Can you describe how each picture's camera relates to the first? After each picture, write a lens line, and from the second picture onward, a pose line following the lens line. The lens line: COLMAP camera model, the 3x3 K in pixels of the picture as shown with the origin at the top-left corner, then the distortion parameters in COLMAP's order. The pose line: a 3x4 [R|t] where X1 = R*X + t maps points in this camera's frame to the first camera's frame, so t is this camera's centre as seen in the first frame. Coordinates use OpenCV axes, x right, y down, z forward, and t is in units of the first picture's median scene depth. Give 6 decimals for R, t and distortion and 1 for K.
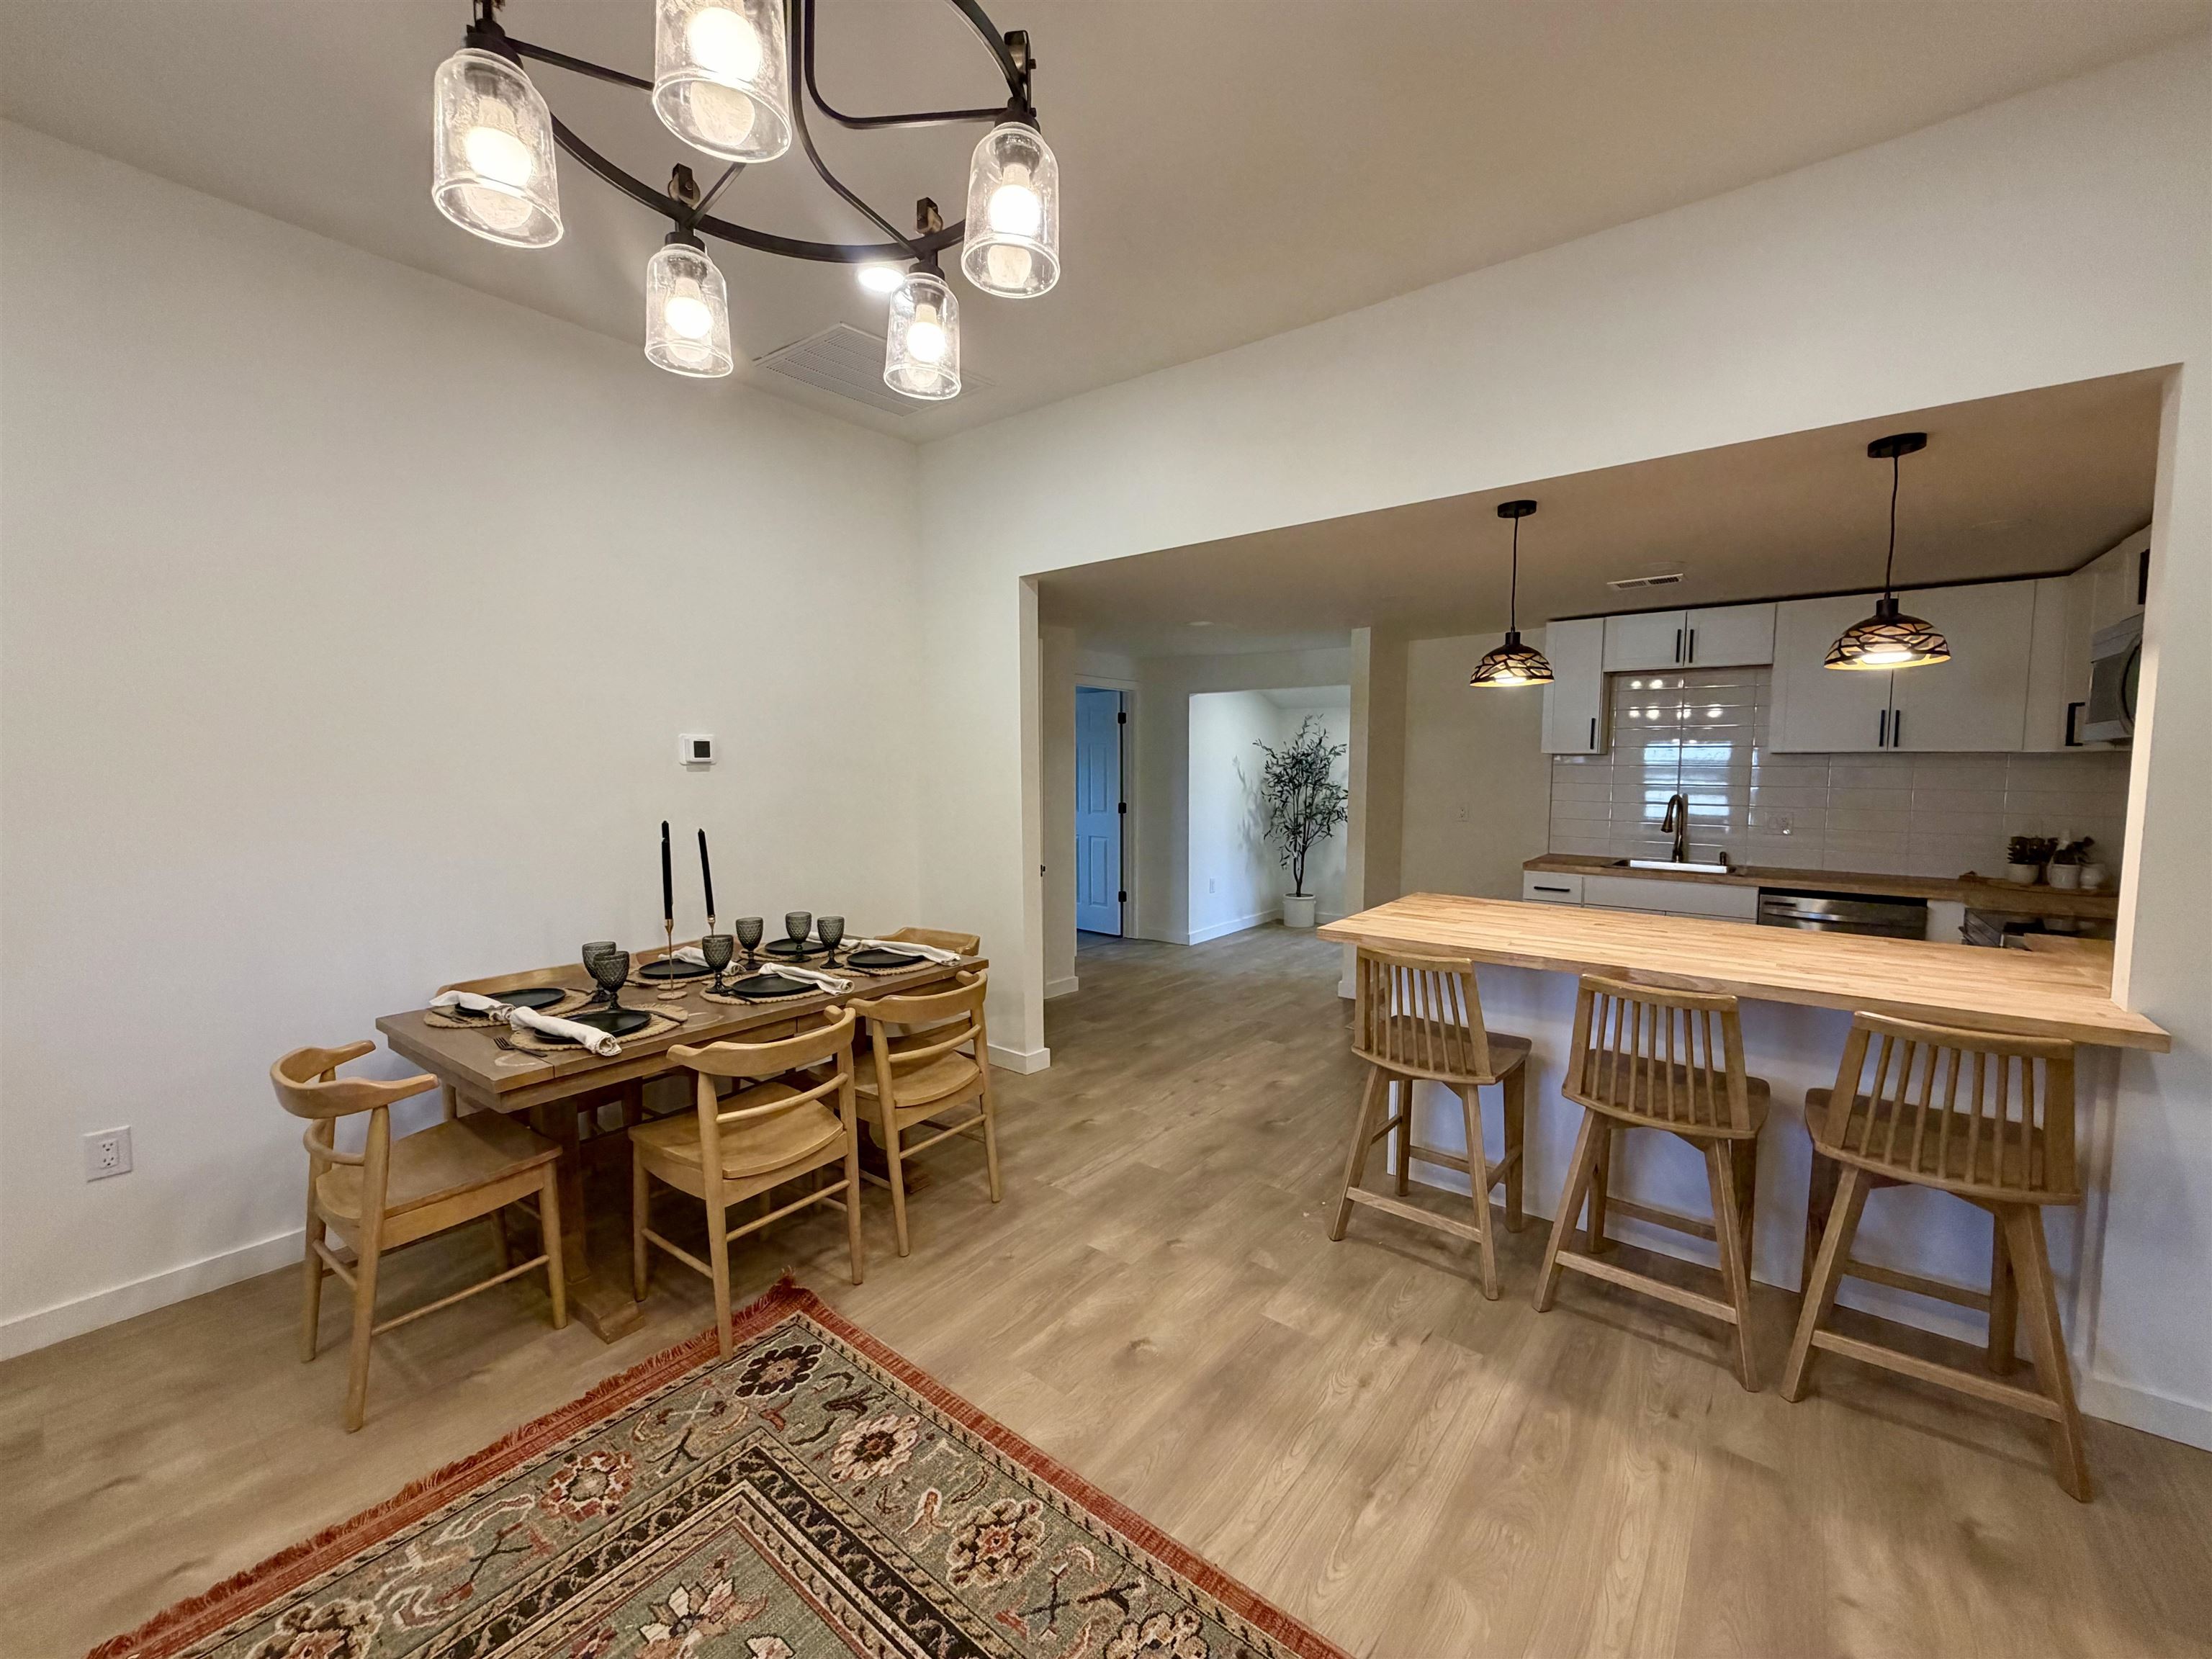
lens RADIAL K [[880.3, 0, 1106.0], [0, 880.3, 829.5], [0, 0, 1]] dist [0.000608, 0.000095]
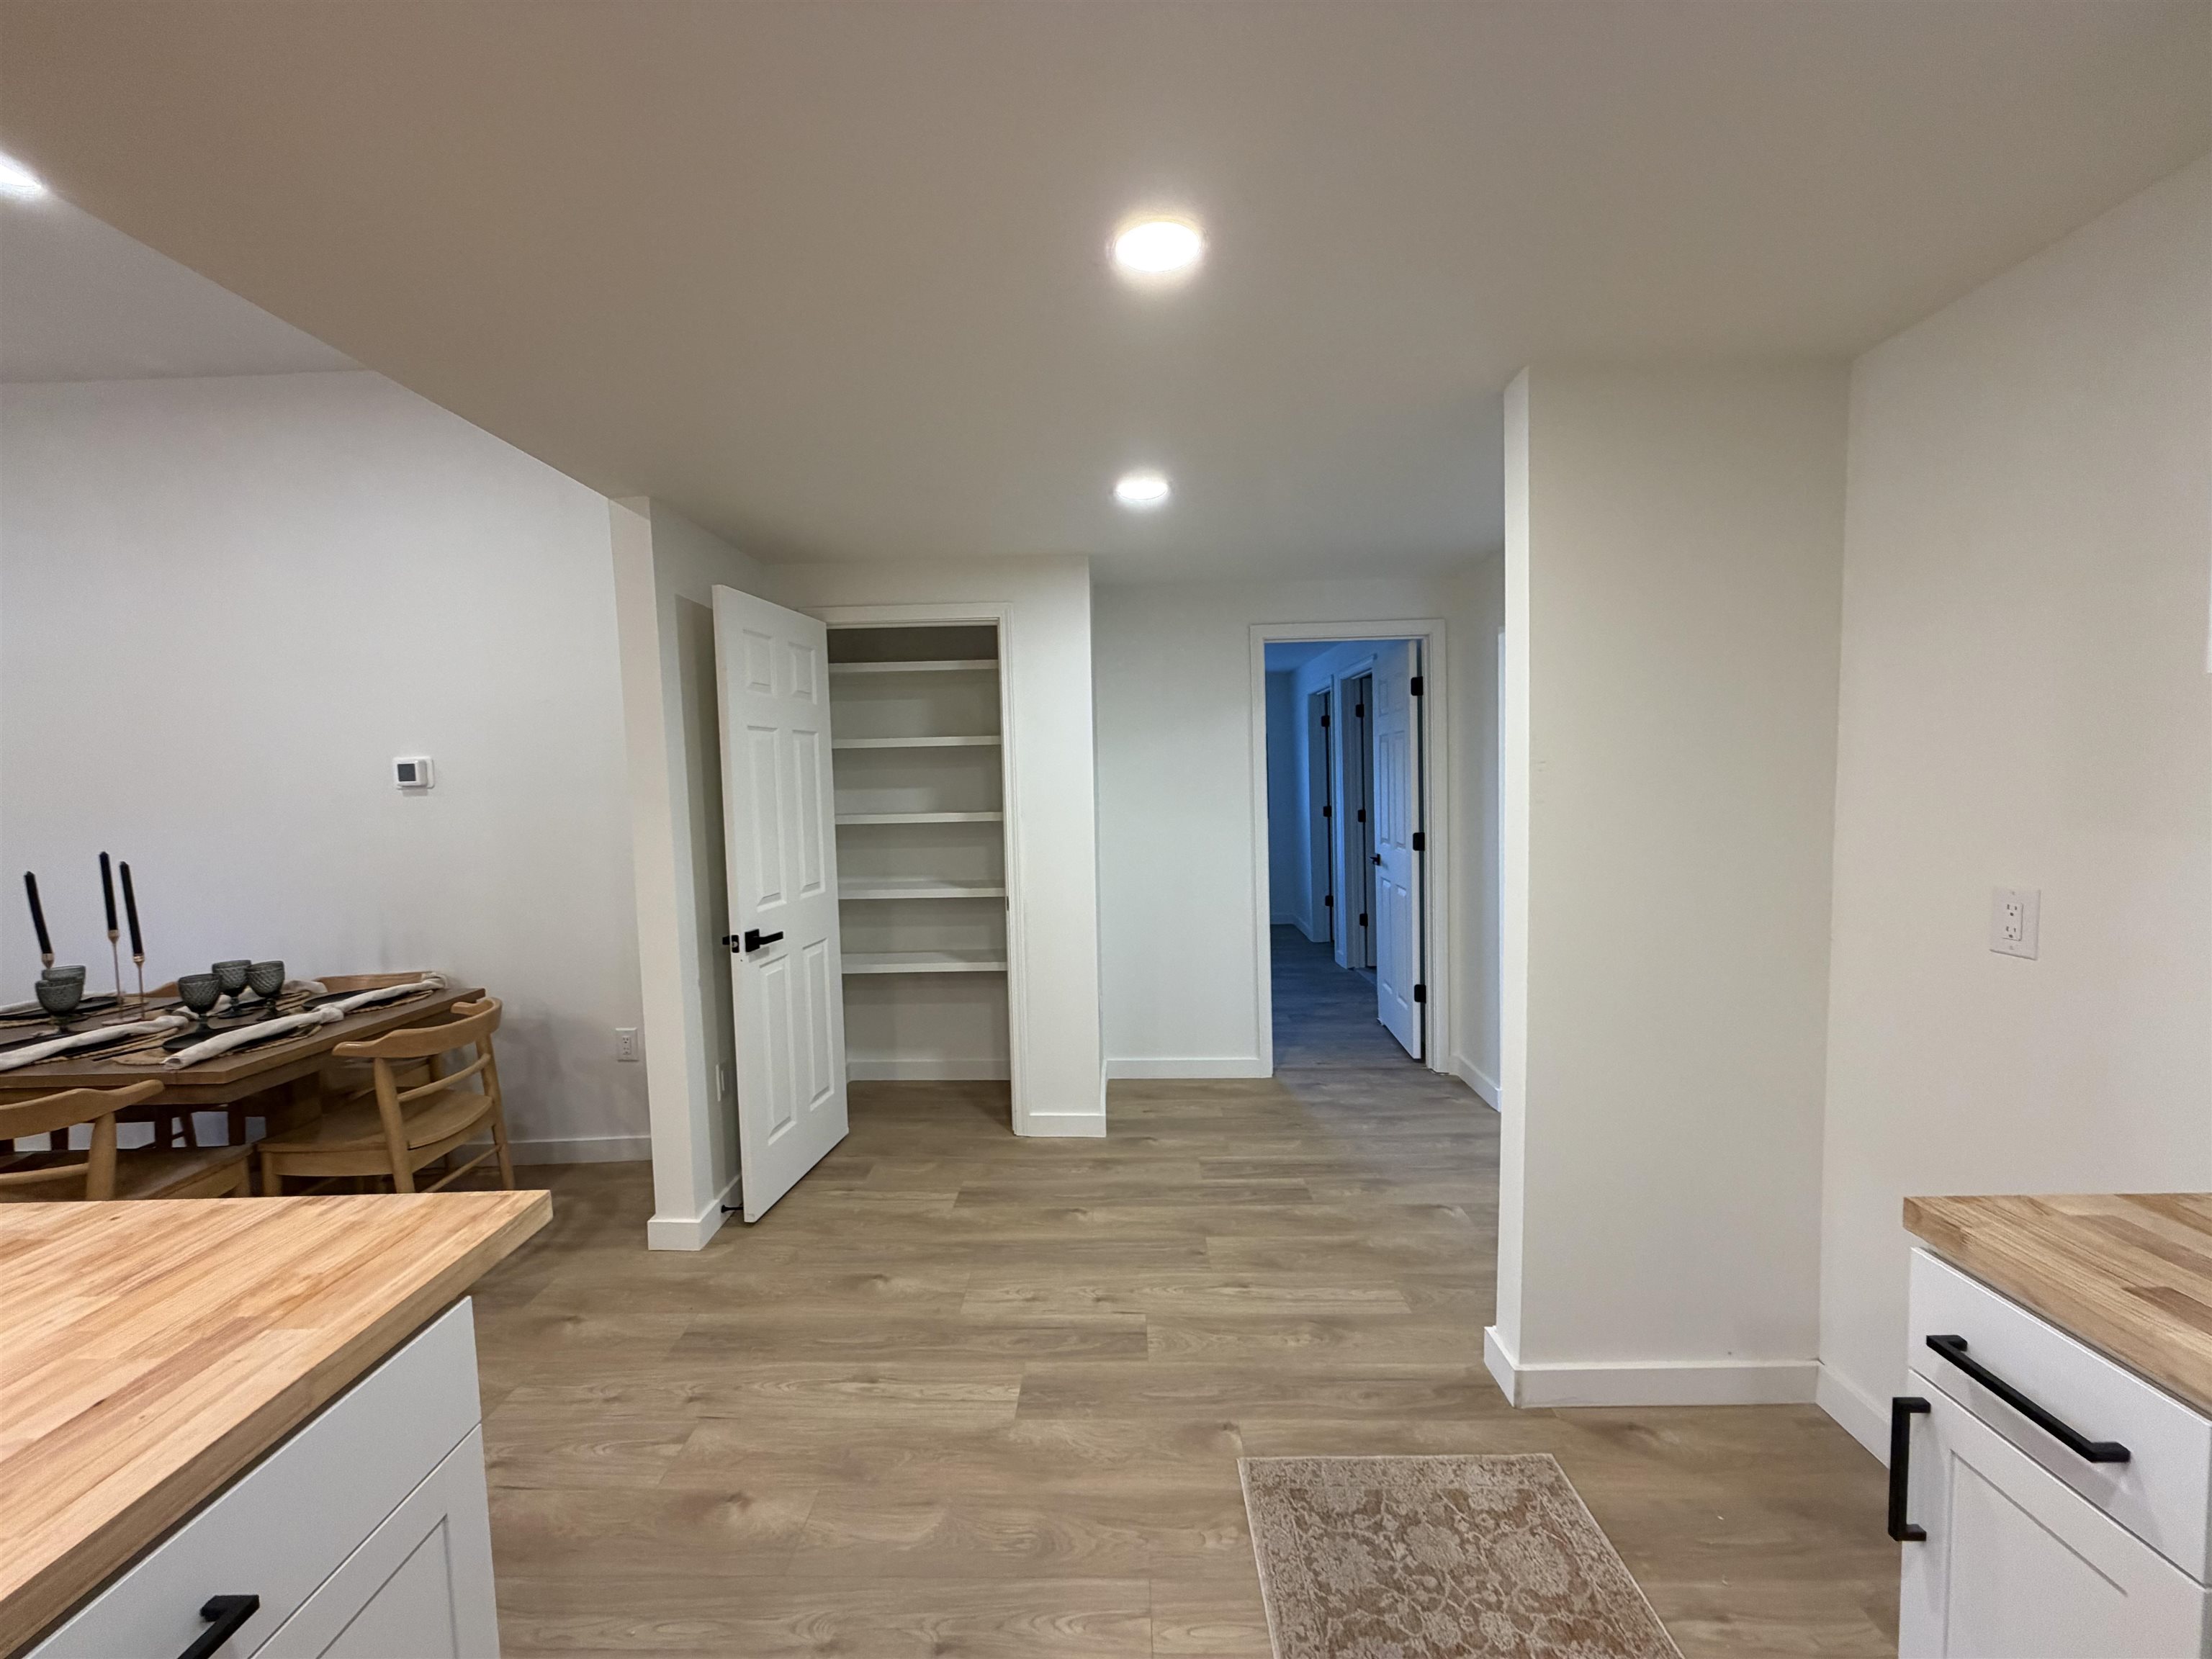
lens RADIAL K [[880.3, 0, 1106.0], [0, 880.3, 829.5], [0, 0, 1]] dist [0.000608, 0.000095]
pose [[0.610110, 0.016967, -0.792135, 0.525141], [-0.030578, 0.999530, -0.002142, -0.036472], [0.791727, 0.025529, 0.610342, 0.721320]]
